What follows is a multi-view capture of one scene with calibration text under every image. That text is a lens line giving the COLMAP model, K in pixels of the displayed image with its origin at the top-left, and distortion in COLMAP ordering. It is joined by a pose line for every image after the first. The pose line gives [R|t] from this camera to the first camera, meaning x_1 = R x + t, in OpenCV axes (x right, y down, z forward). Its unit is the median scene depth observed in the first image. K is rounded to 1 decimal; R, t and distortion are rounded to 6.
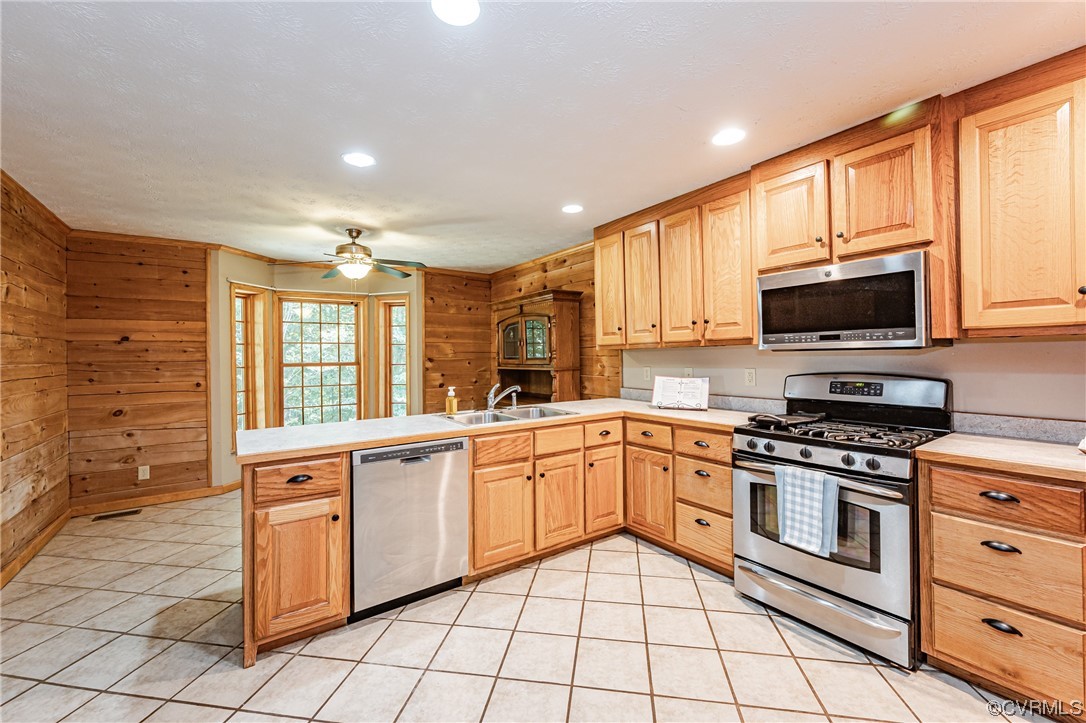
lens RADIAL K [[438.9, 0, 541.7], [0, 438.9, 353.8], [0, 0, 1]] dist [0.000223, 0.000028]
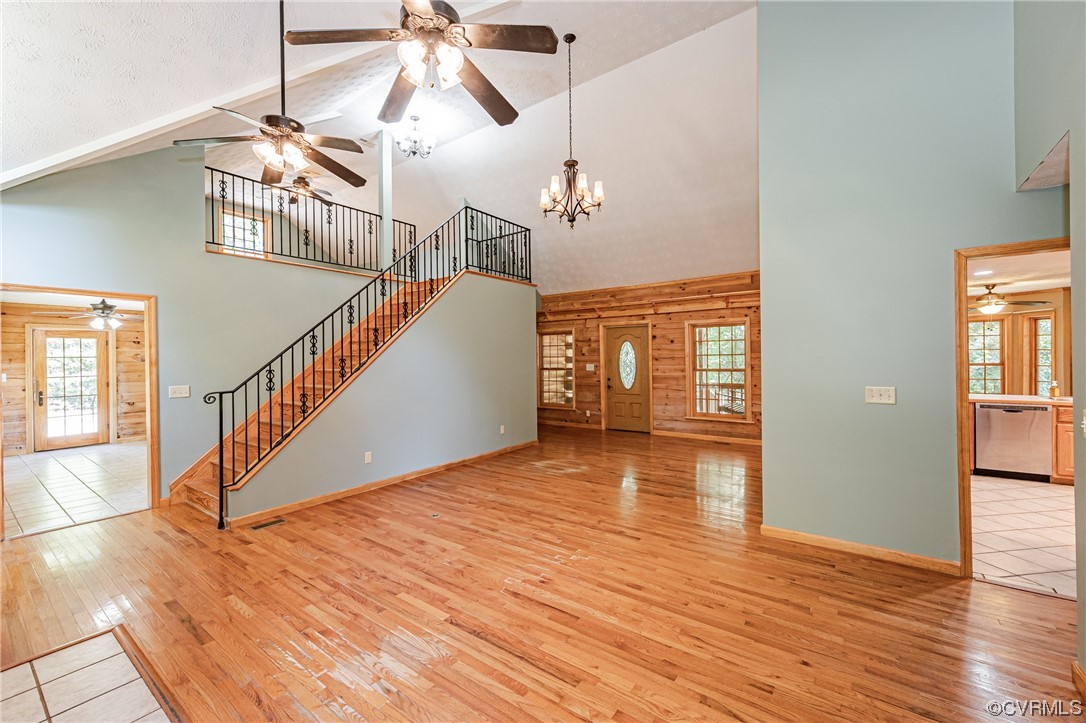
lens RADIAL K [[443.0, 0, 543.0], [0, 443.0, 361.5], [0, 0, 1]] dist [0.003529, -0.000221]
pose [[0.318697, 0.017399, -0.947697, 0.661358], [0.012610, 0.999665, 0.022594, -0.054822], [0.947773, -0.019151, 0.318371, -1.196286]]
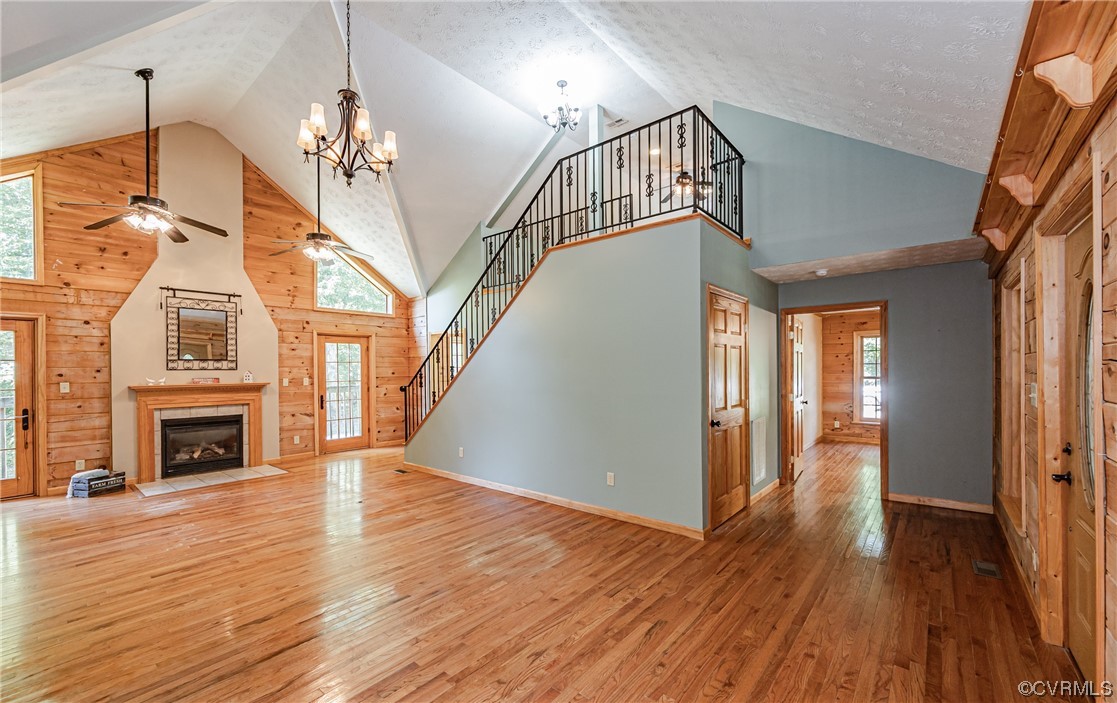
lens RADIAL K [[449.8, 0, 557.3], [0, 449.8, 369.7], [0, 0, 1]] dist [-0.000937, -0.000170]
pose [[-0.966503, 0.023881, -0.255540, -0.708349], [0.024450, 0.999701, 0.000949, -0.019129], [0.255487, -0.005331, -0.966798, 0.318548]]
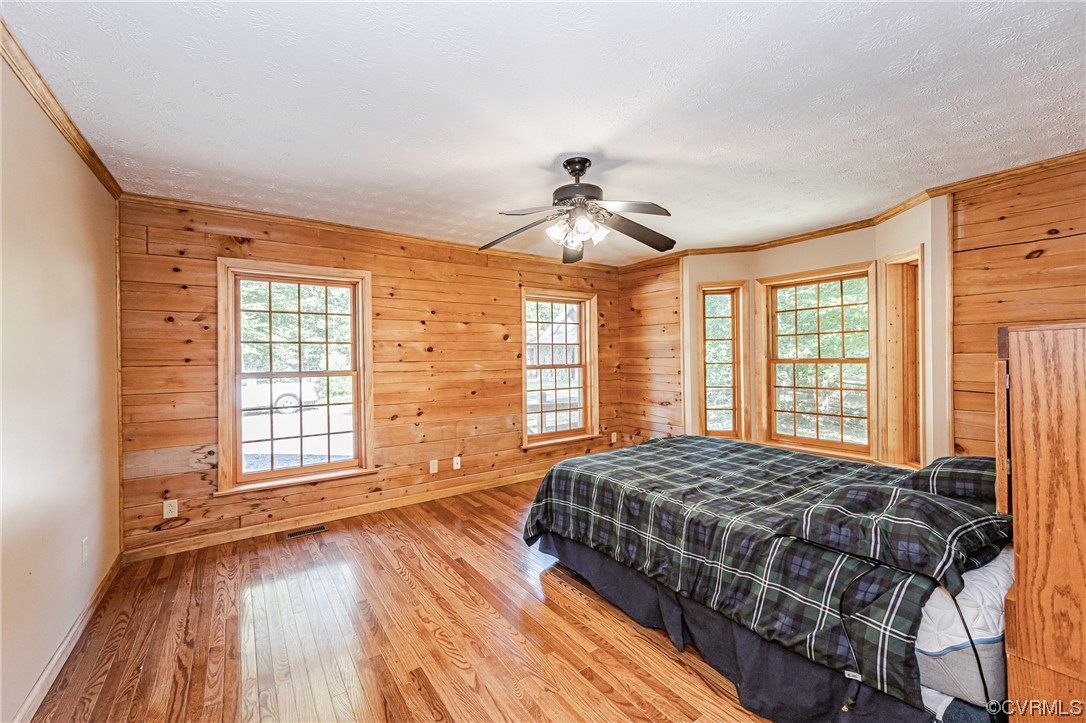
lens RADIAL K [[437.8, 0, 543.9], [0, 437.8, 358.1], [0, 0, 1]] dist [0.001636, -0.000067]
pose [[-0.004303, 0.017434, -0.999839, -1.912557], [0.022665, 0.999593, 0.017332, 0.023884], [0.999734, -0.022587, -0.004696, -0.883093]]
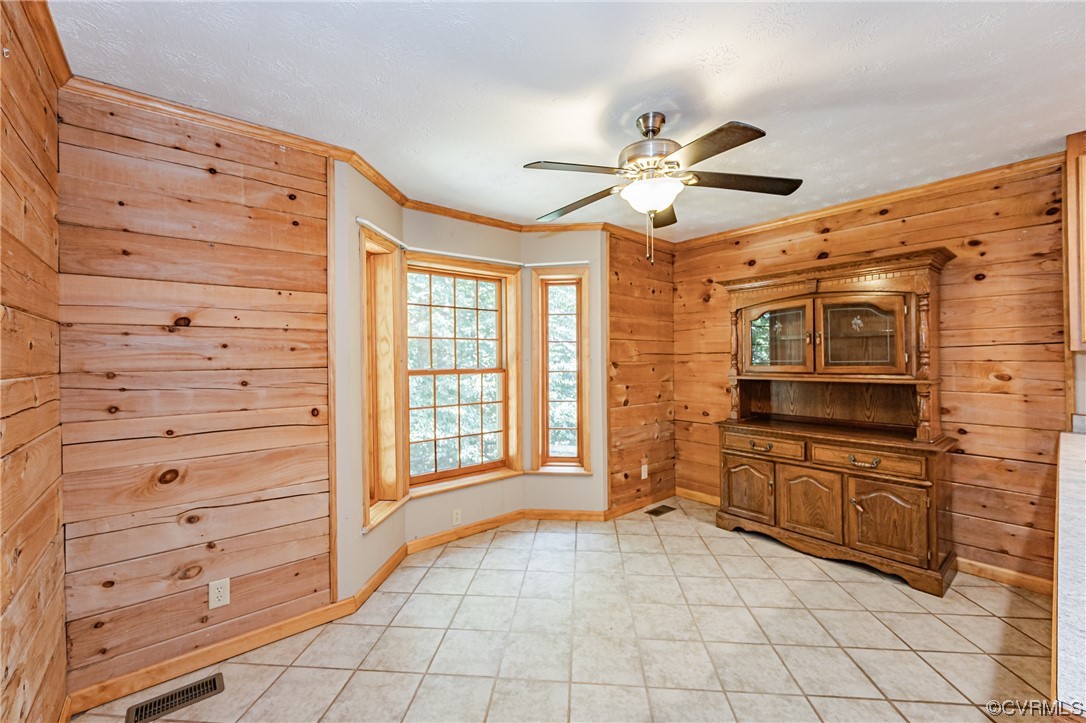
lens RADIAL K [[437.8, 0, 543.9], [0, 437.8, 358.1], [0, 0, 1]] dist [0.001636, -0.000067]
pose [[0.996423, 0.004735, 0.084370, -0.632301], [-0.005117, 0.999978, 0.004308, 0.001789], [-0.084347, -0.004725, 0.996425, 0.516667]]
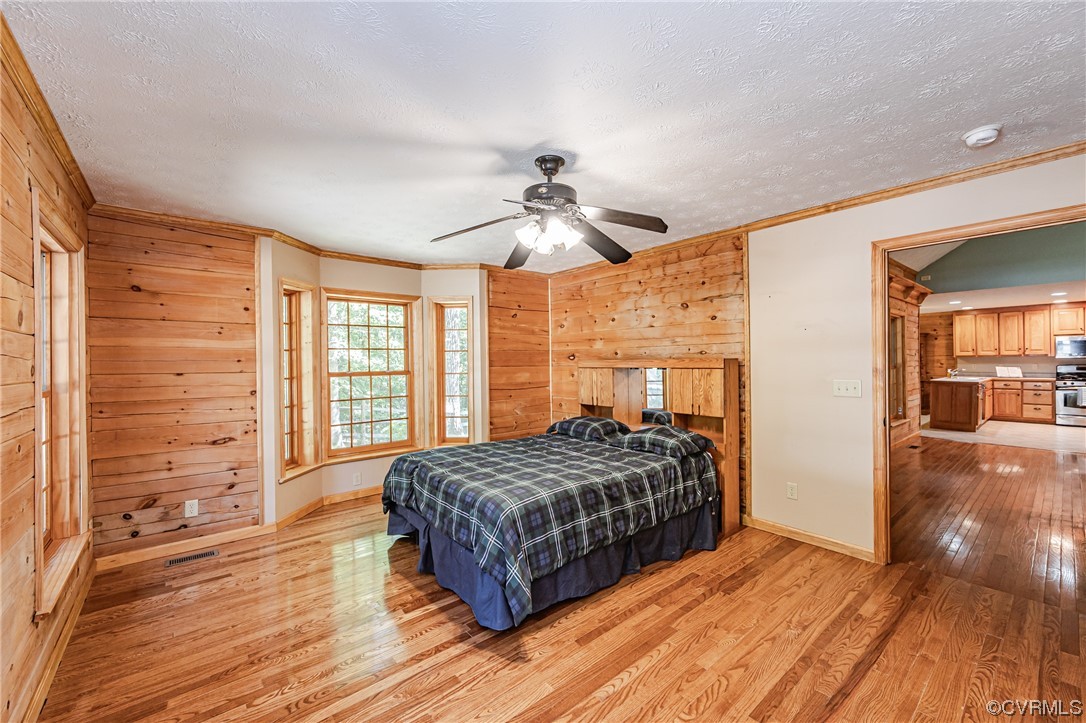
lens RADIAL K [[437.5, 0, 540.1], [0, 437.5, 360.6], [0, 0, 1]] dist [0.000406, -0.000229]
pose [[0.996704, 0.007591, 0.080772, -2.673490], [-0.007941, 0.999960, 0.004022, 0.020341], [-0.080738, -0.004650, 0.996724, -1.472075]]
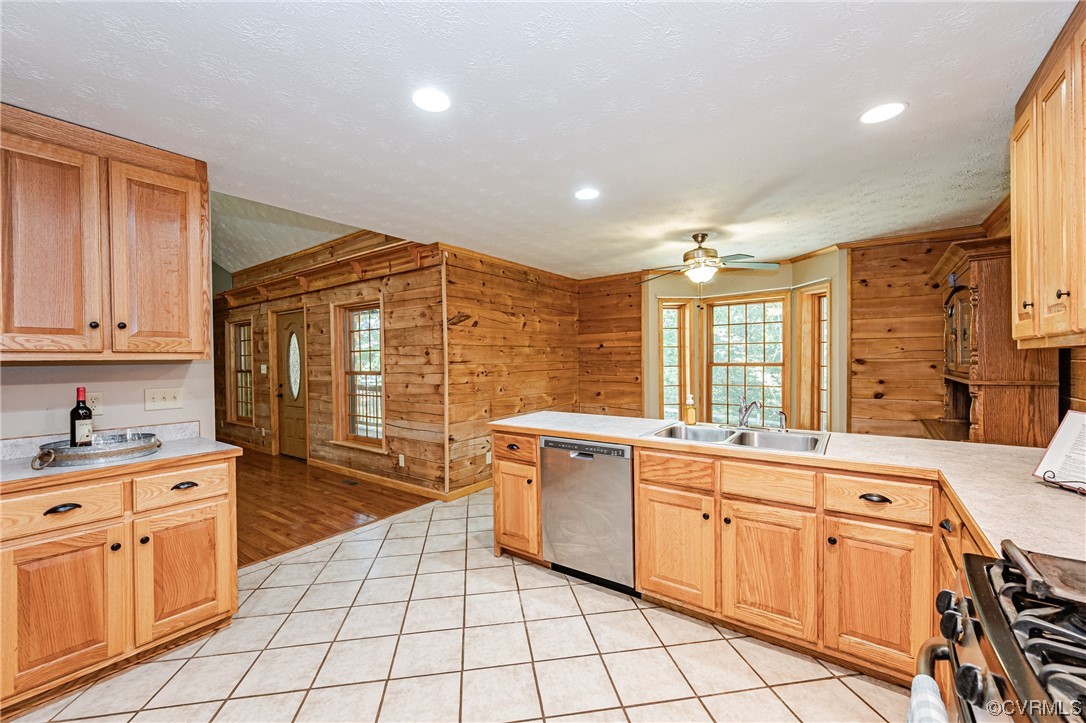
lens RADIAL K [[437.5, 0, 540.1], [0, 437.5, 360.6], [0, 0, 1]] dist [0.000406, -0.000229]
pose [[0.316245, 0.011521, -0.948608, 0.451568], [0.013816, 0.999764, 0.016748, -0.011935], [0.948577, -0.018403, 0.316012, 0.339638]]
